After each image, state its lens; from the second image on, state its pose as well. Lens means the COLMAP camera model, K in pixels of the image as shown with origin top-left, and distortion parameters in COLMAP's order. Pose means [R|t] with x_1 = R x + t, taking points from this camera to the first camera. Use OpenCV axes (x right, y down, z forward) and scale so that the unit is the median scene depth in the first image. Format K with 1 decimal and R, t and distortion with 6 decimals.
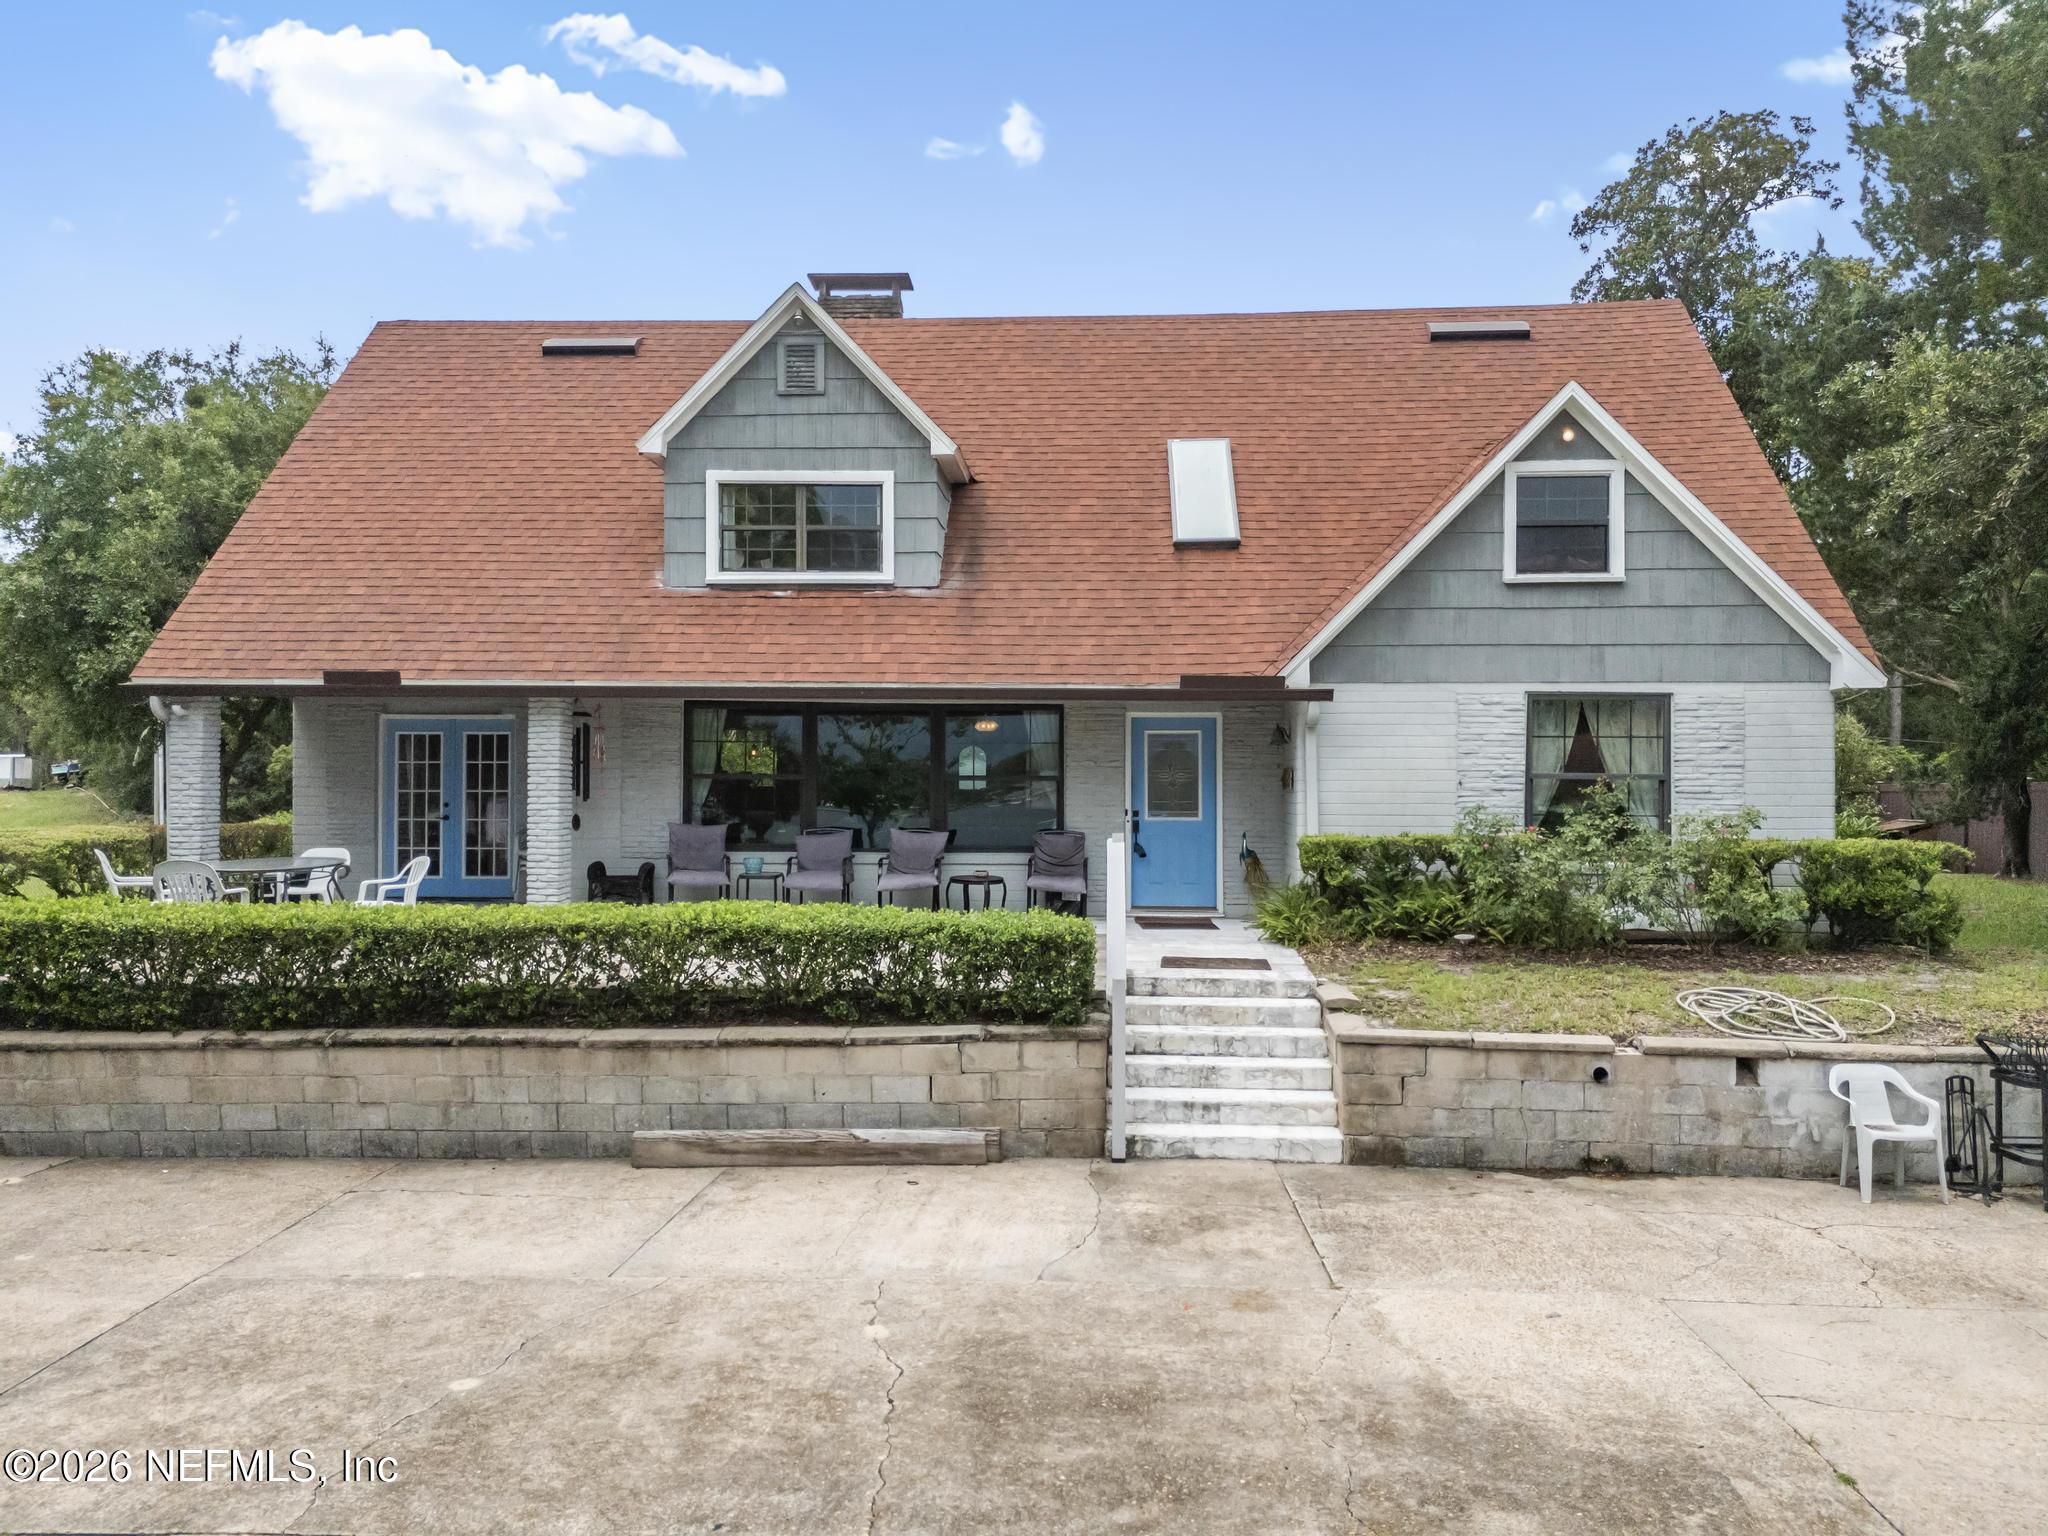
lens RADIAL K [[1505.3, 0, 1022.0], [0, 1505.3, 767.6], [0, 0, 1]] dist [0.087828, -0.086476]
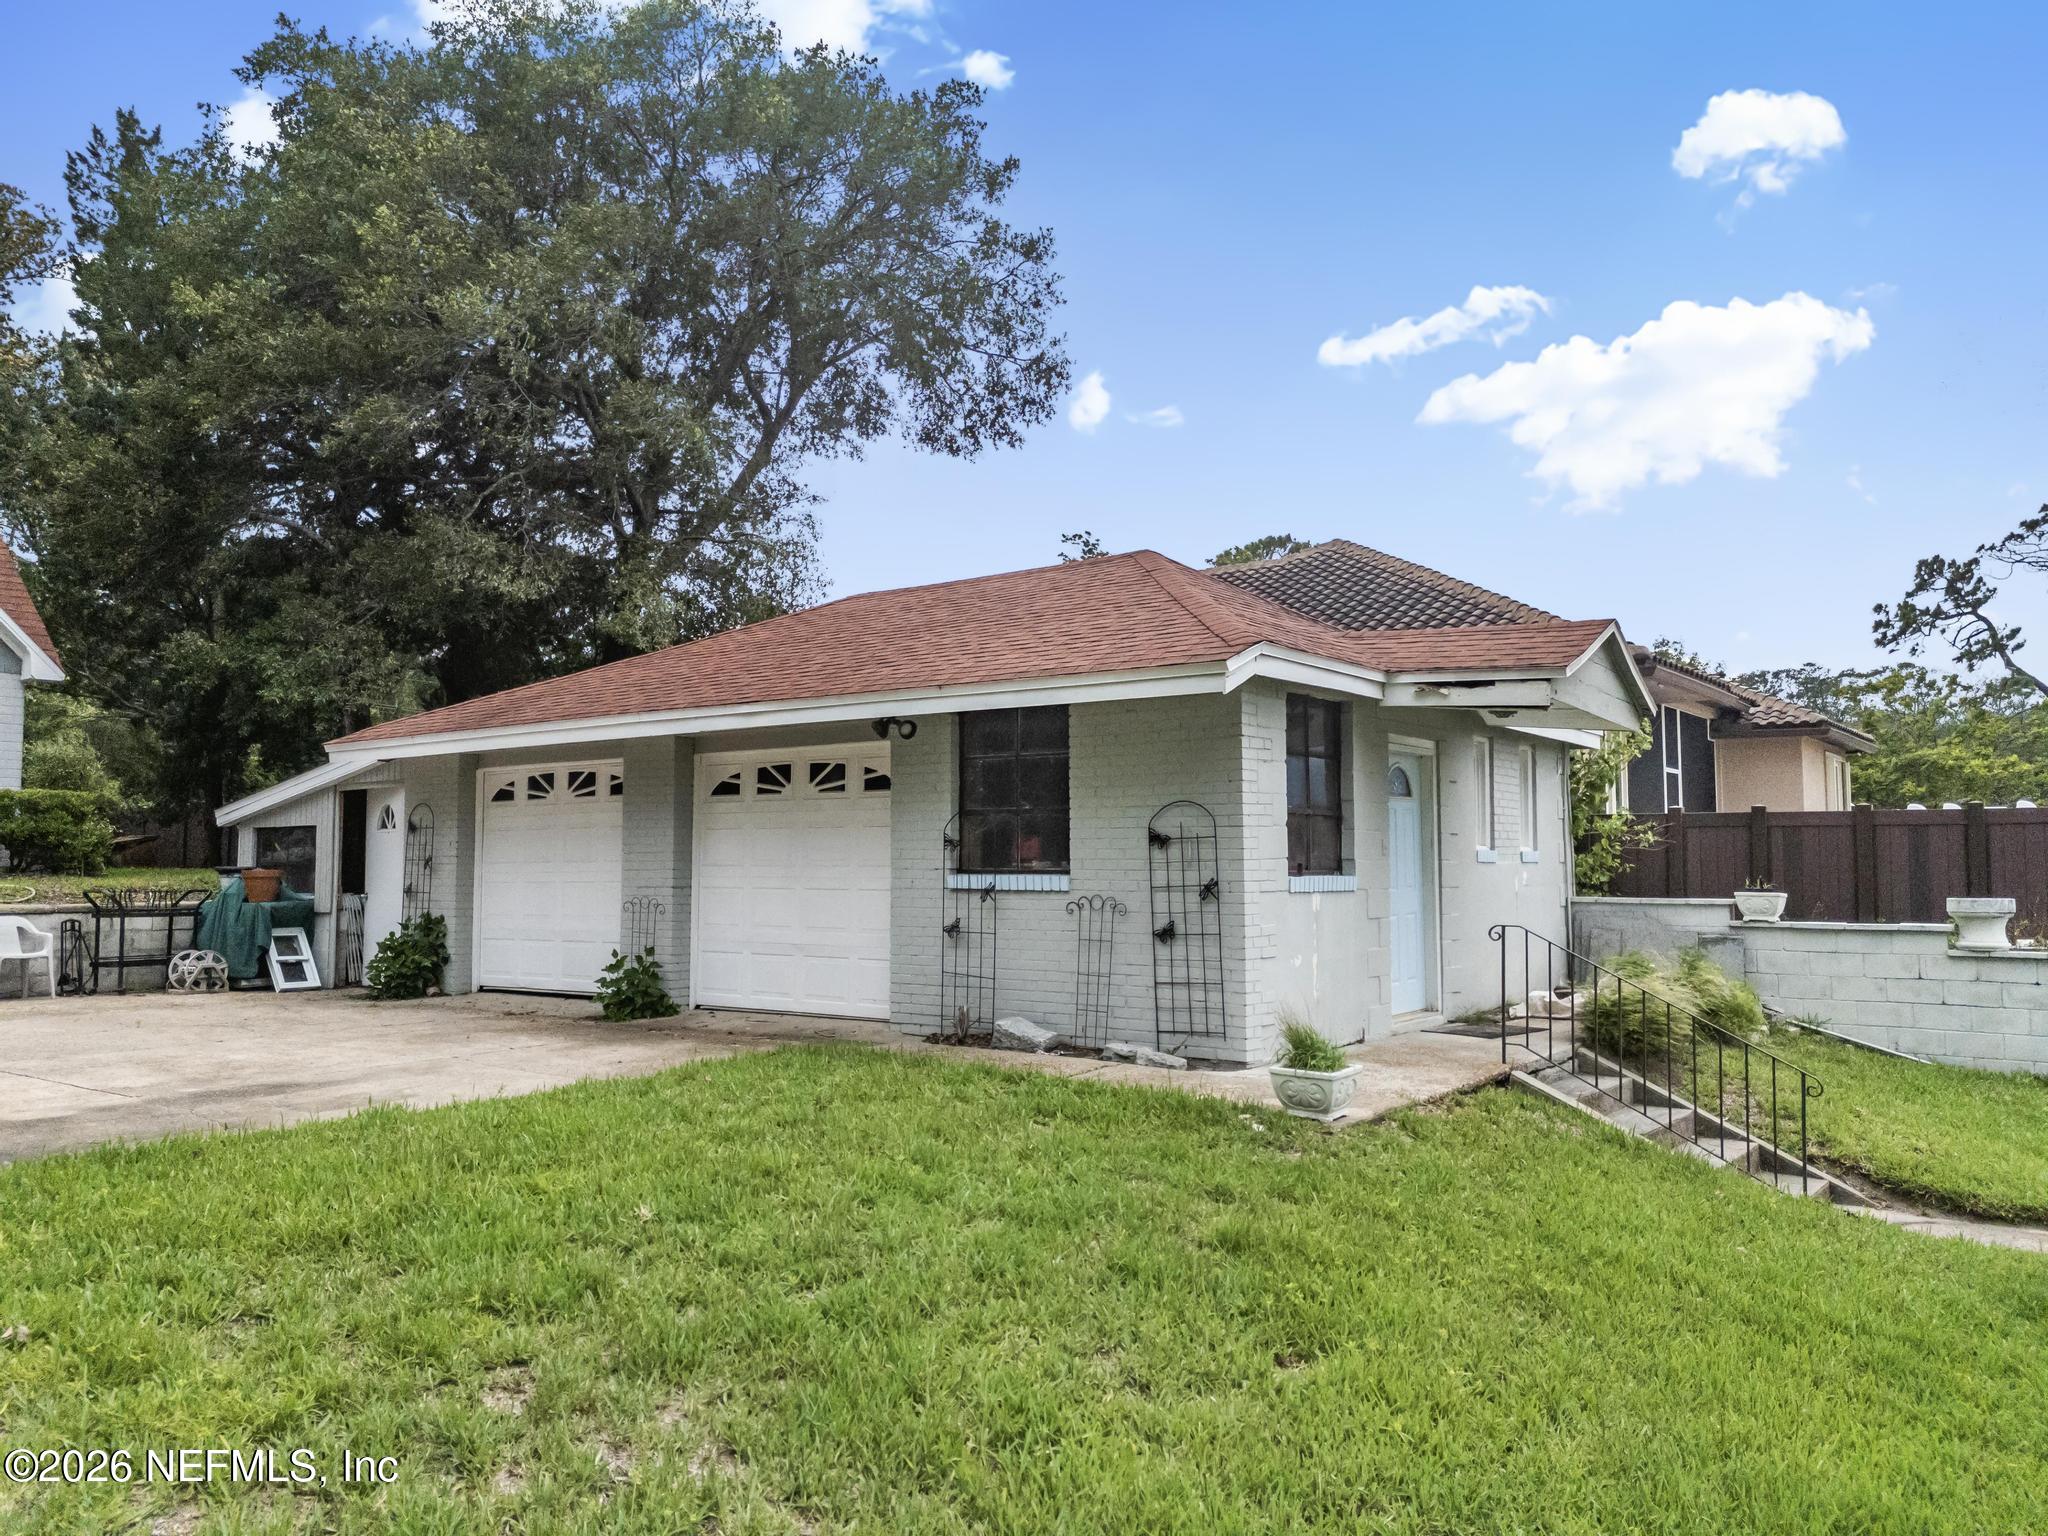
lens RADIAL K [[1507.2, 0, 1026.8], [0, 1507.2, 766.1], [0, 0, 1]] dist [0.079496, -0.074564]
pose [[0.532006, 0.054516, 0.844984, -0.151036], [-0.001969, 0.998002, -0.063148, 0.131928], [-0.846738, 0.031932, 0.531051, -0.531928]]
